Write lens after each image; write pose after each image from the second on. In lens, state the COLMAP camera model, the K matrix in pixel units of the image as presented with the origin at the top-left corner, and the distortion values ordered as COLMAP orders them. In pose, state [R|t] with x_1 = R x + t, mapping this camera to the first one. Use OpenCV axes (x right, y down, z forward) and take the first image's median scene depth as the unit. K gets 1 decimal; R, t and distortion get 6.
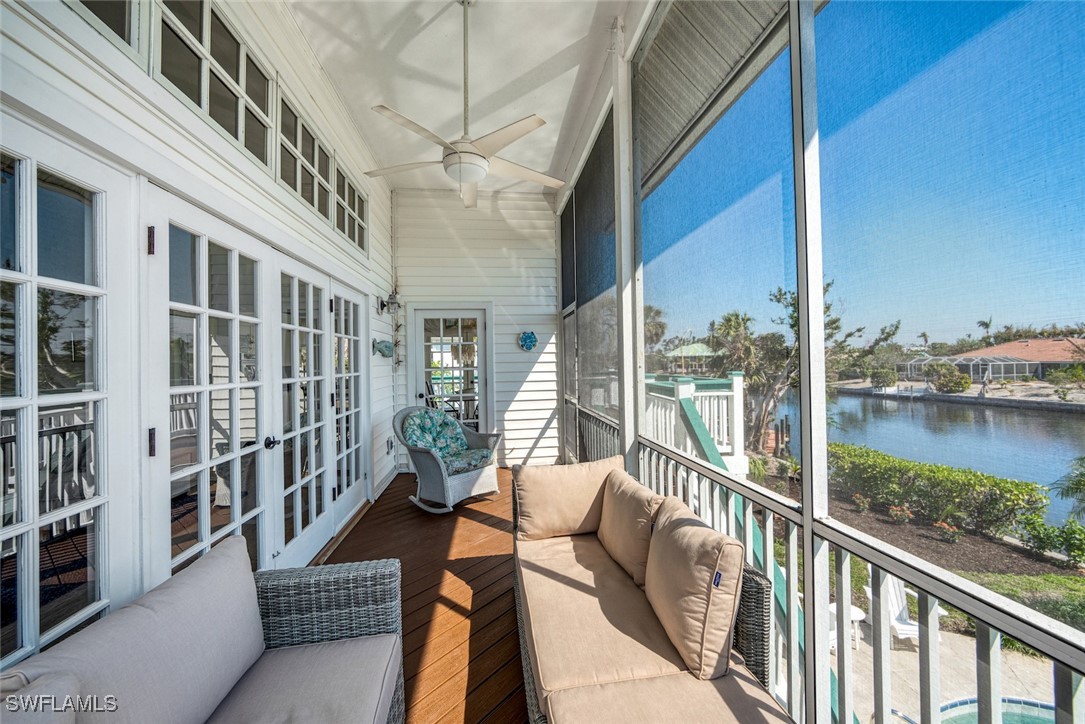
lens RADIAL K [[444.5, 0, 544.5], [0, 444.5, 362.6], [0, 0, 1]] dist [-0.011105, 0.000654]
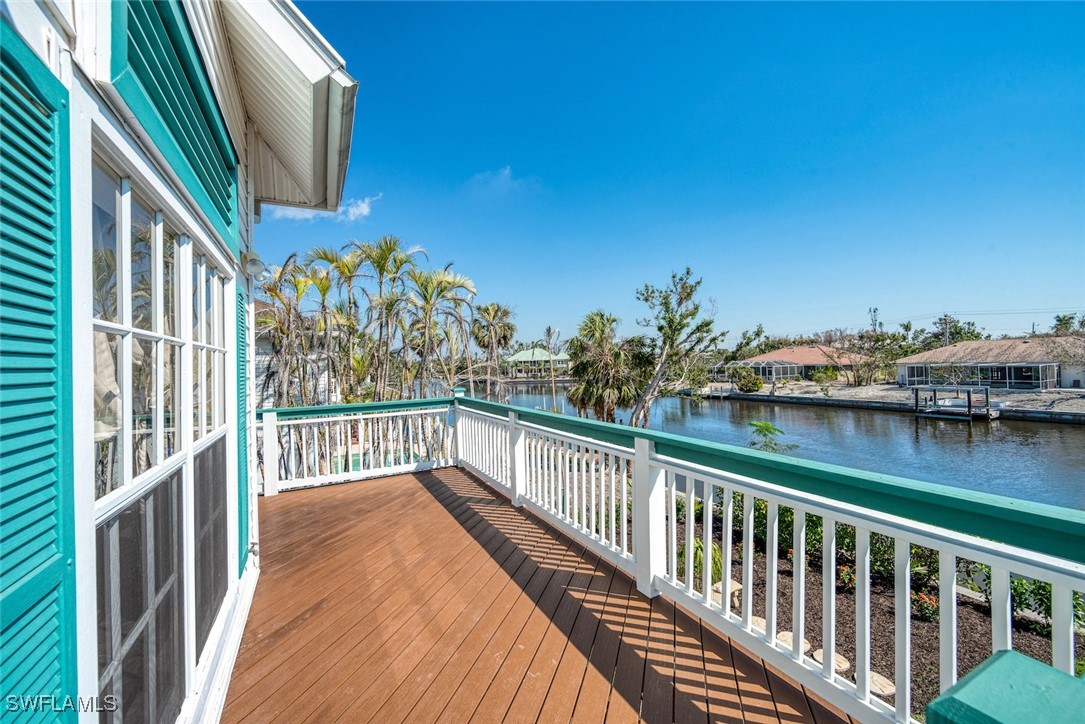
lens RADIAL K [[444.5, 0, 547.5], [0, 444.5, 363.6], [0, 0, 1]] dist [-0.011105, 0.000654]
pose [[0.934523, -0.005939, 0.355854, 0.013914], [0.008811, 0.999940, -0.006450, -0.003874], [-0.355794, 0.009163, 0.934519, 0.110903]]
